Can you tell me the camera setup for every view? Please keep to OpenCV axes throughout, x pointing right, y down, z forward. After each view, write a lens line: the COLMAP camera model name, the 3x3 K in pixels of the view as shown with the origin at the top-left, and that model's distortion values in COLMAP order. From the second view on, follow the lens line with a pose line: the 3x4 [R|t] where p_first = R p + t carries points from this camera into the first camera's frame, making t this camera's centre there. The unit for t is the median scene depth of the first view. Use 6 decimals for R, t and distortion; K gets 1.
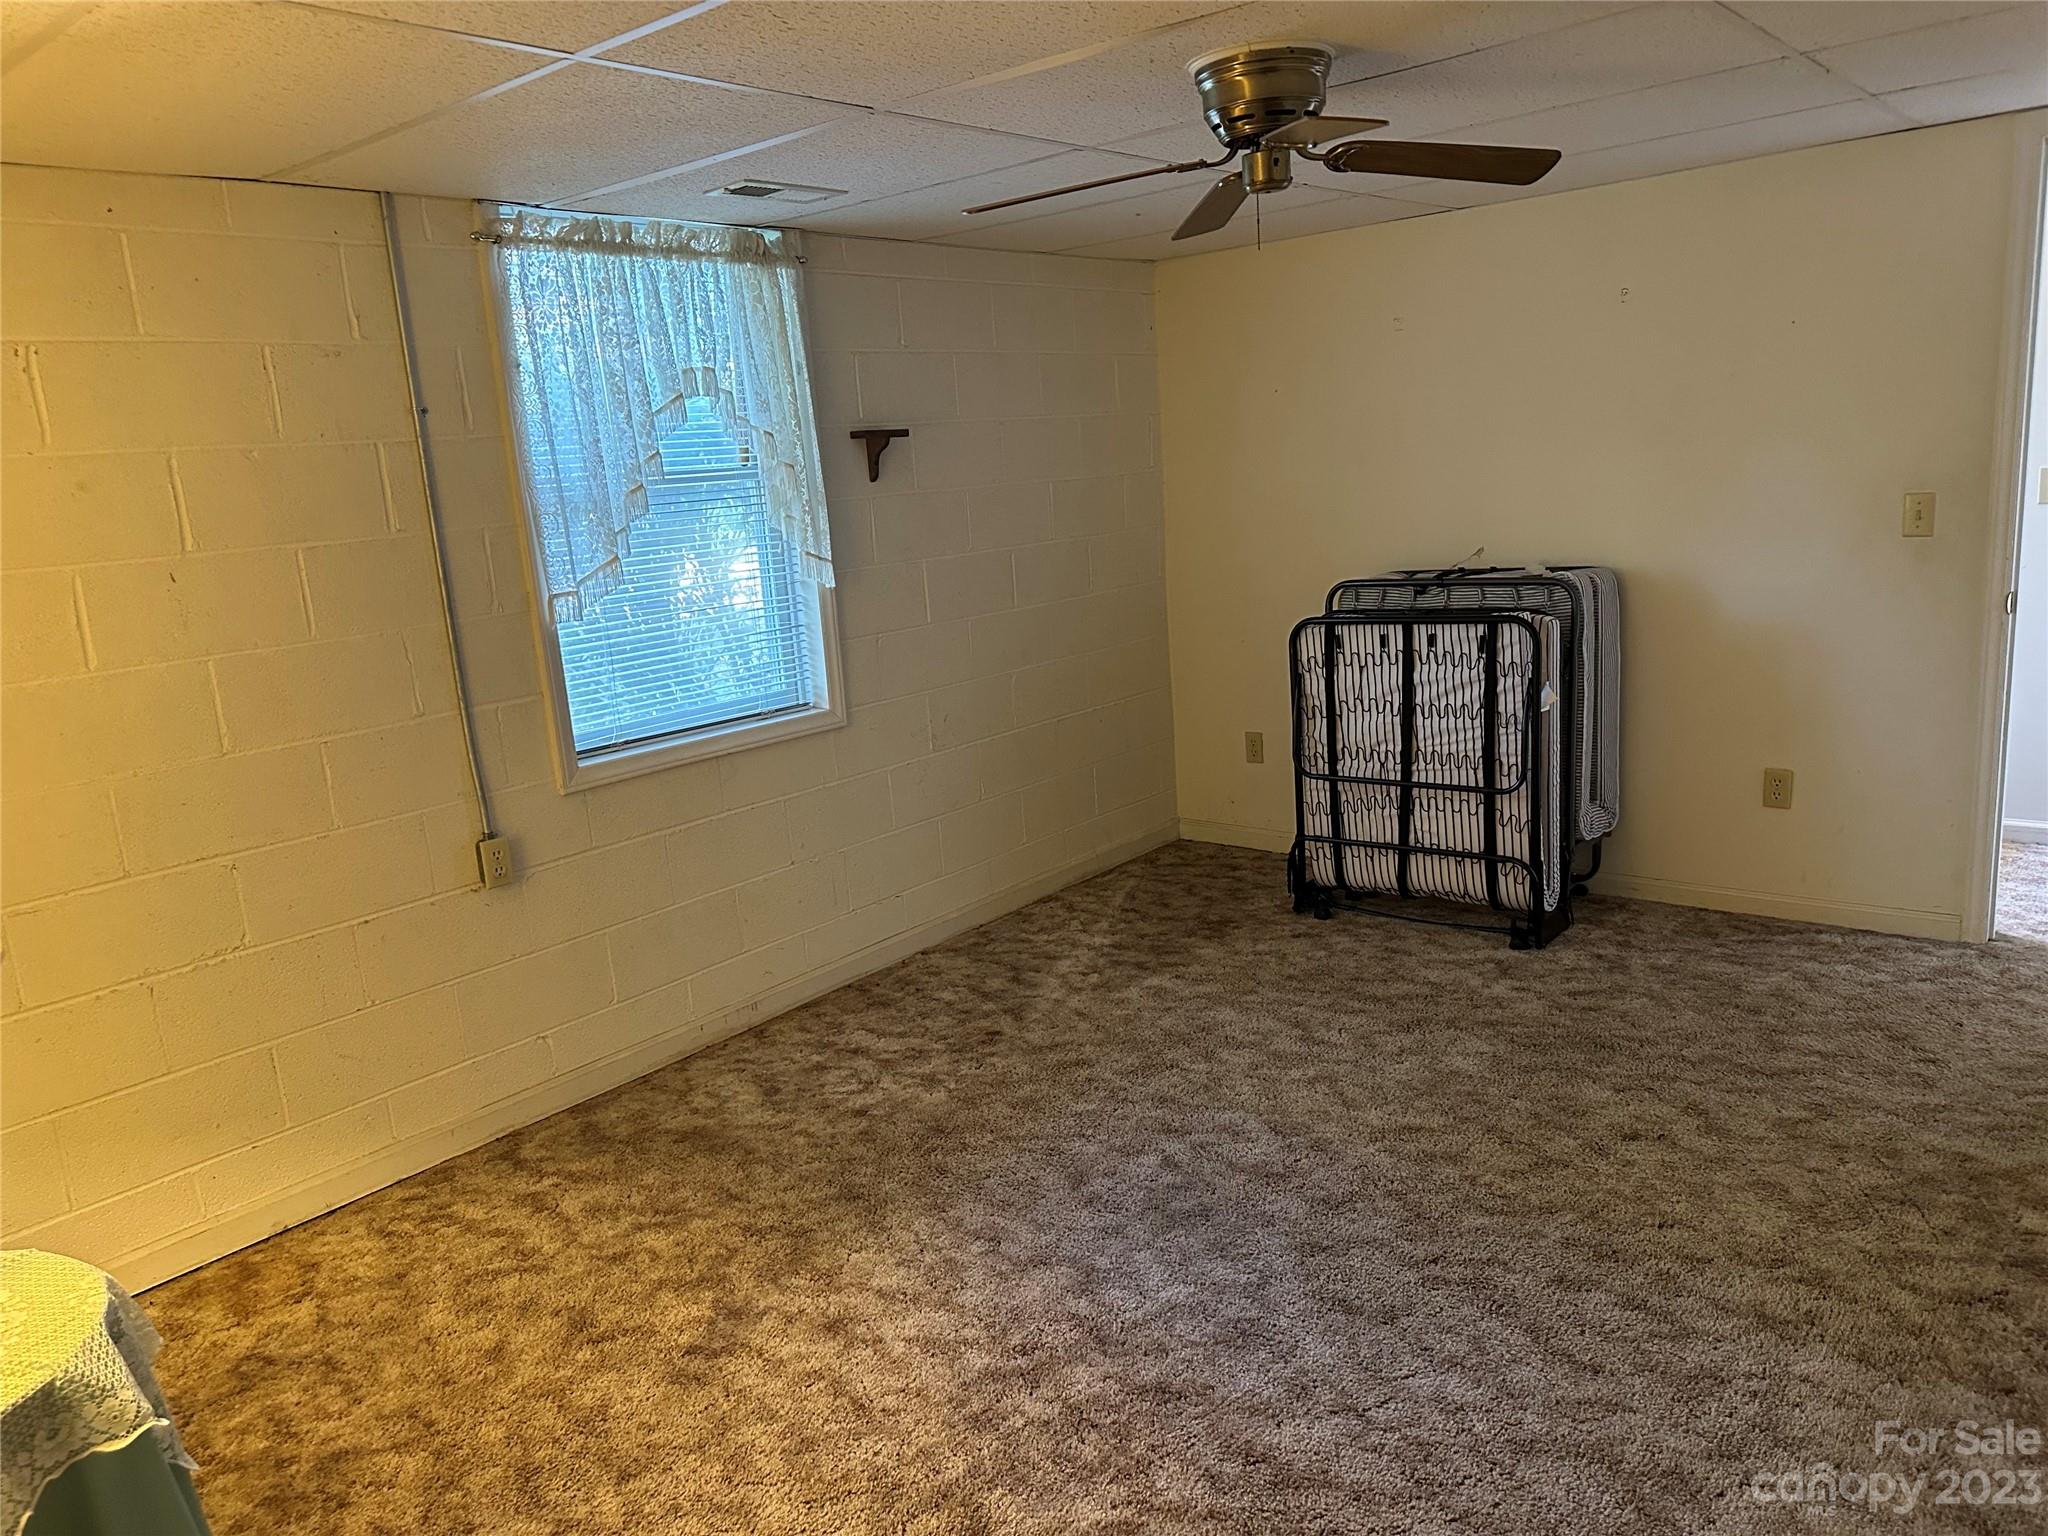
lens RADIAL K [[1428.4, 0, 1023.2], [0, 1428.4, 775.9], [0, 0, 1]] dist [0.027911, -0.032973]
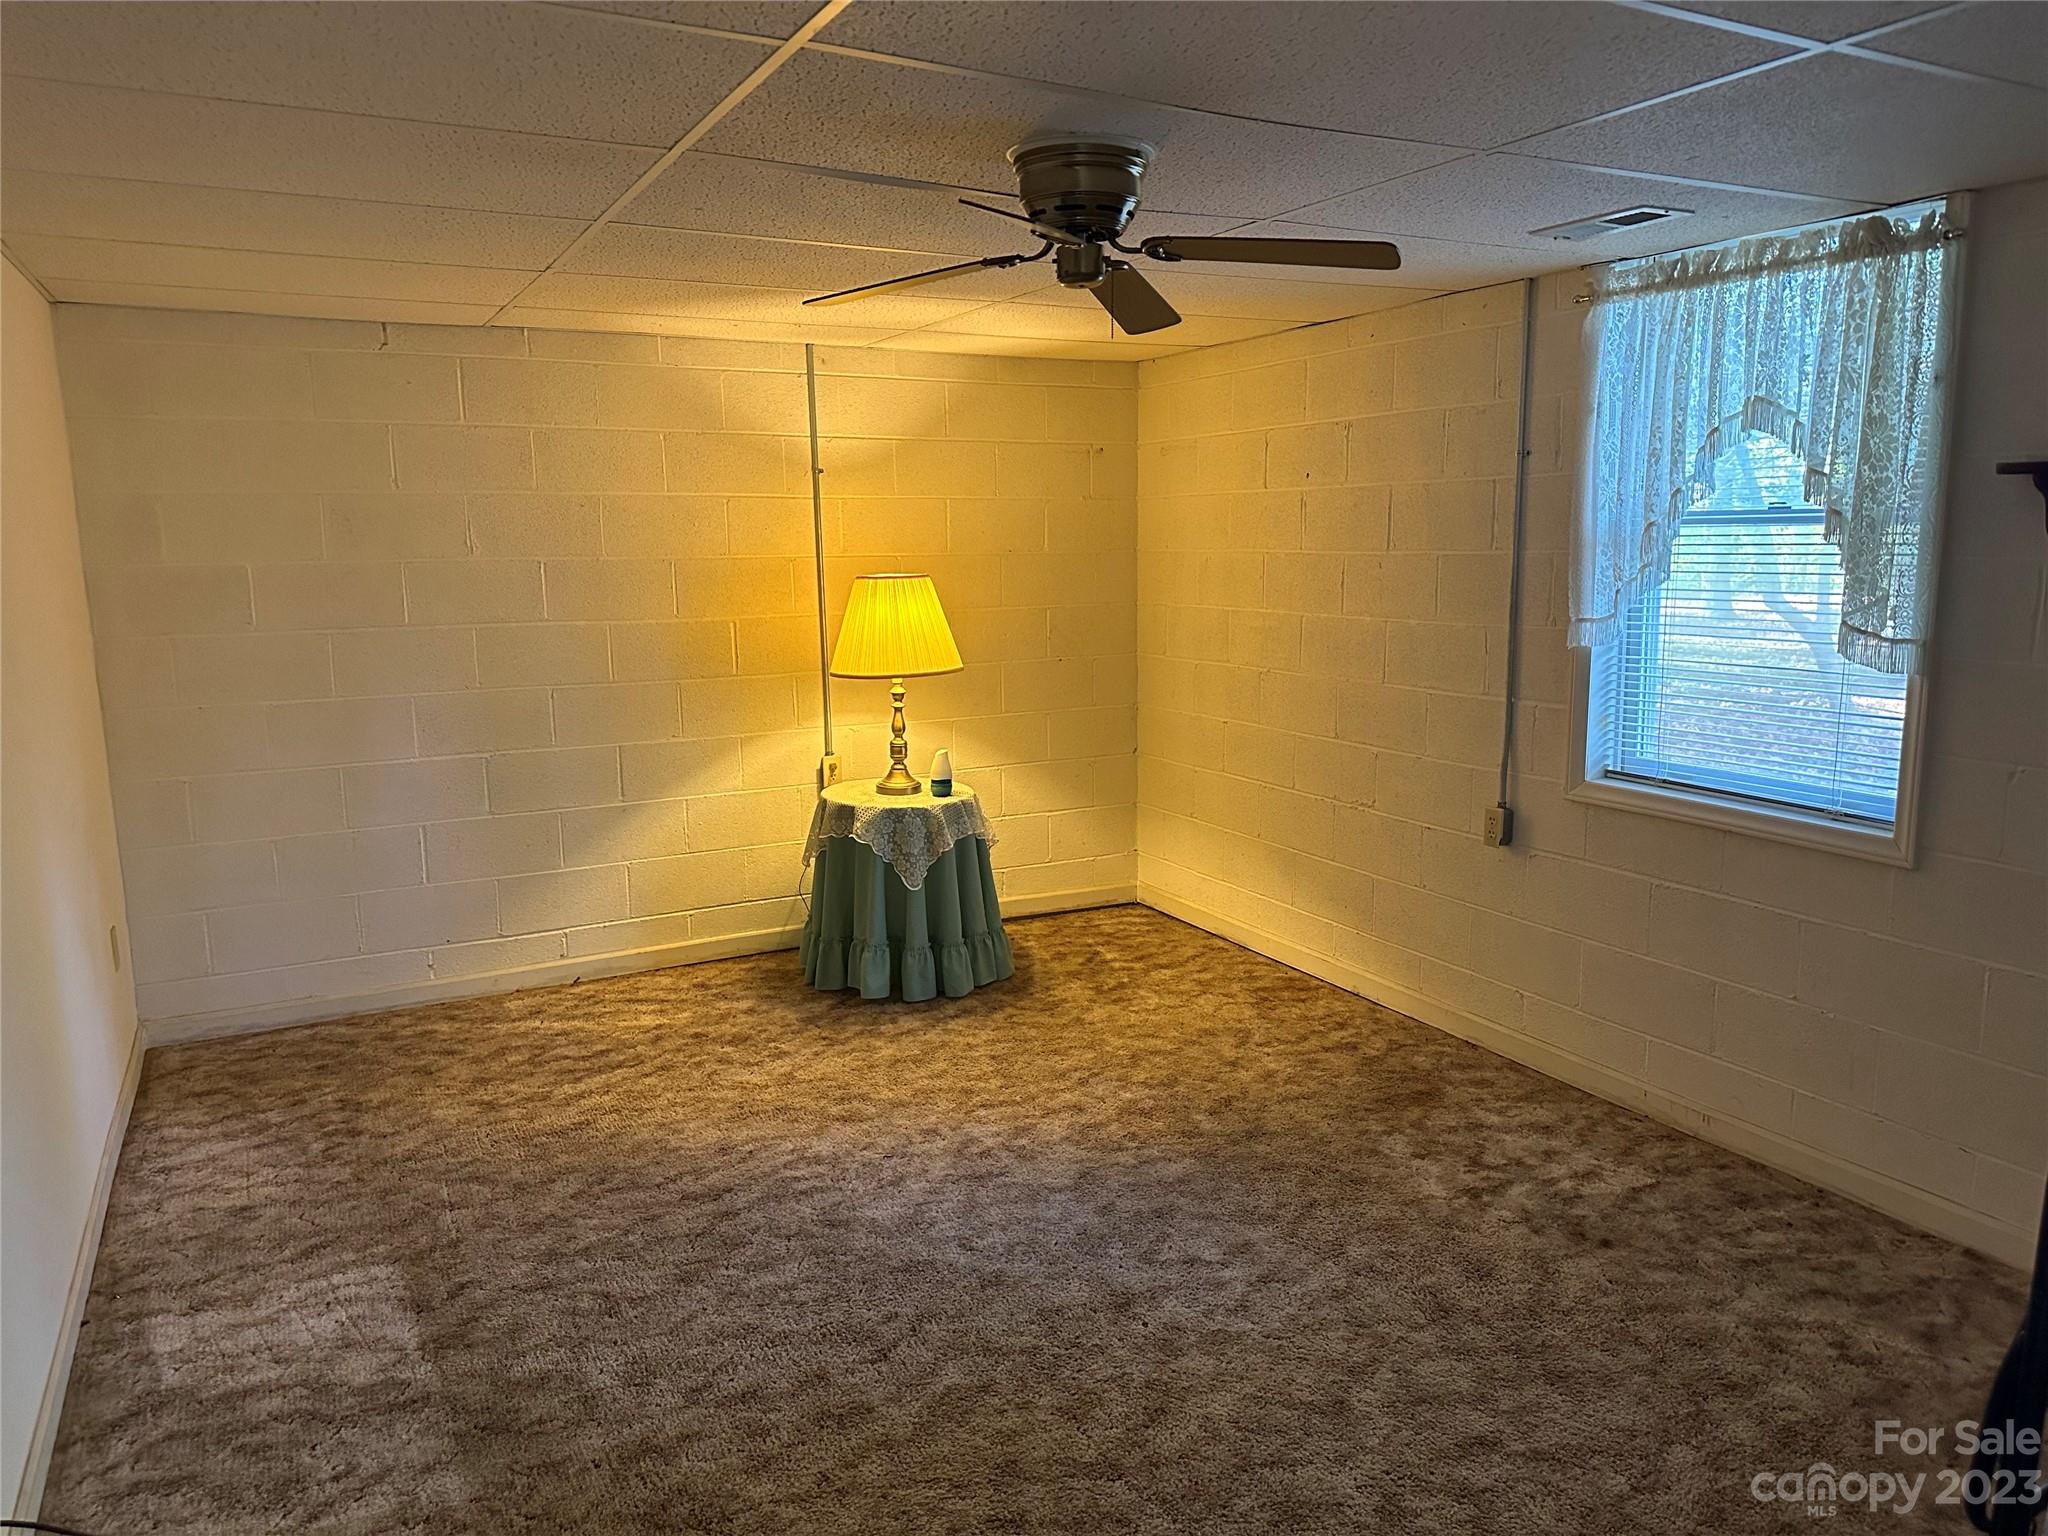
lens RADIAL K [[1428.4, 0, 1022.2], [0, 1428.4, 760.2], [0, 0, 1]] dist [0.027911, -0.032973]
pose [[-0.377626, 0.223359, -0.898615, 0.844597], [-0.164815, 0.938760, 0.302597, -0.287688], [0.911172, 0.262374, -0.317688, 0.996305]]
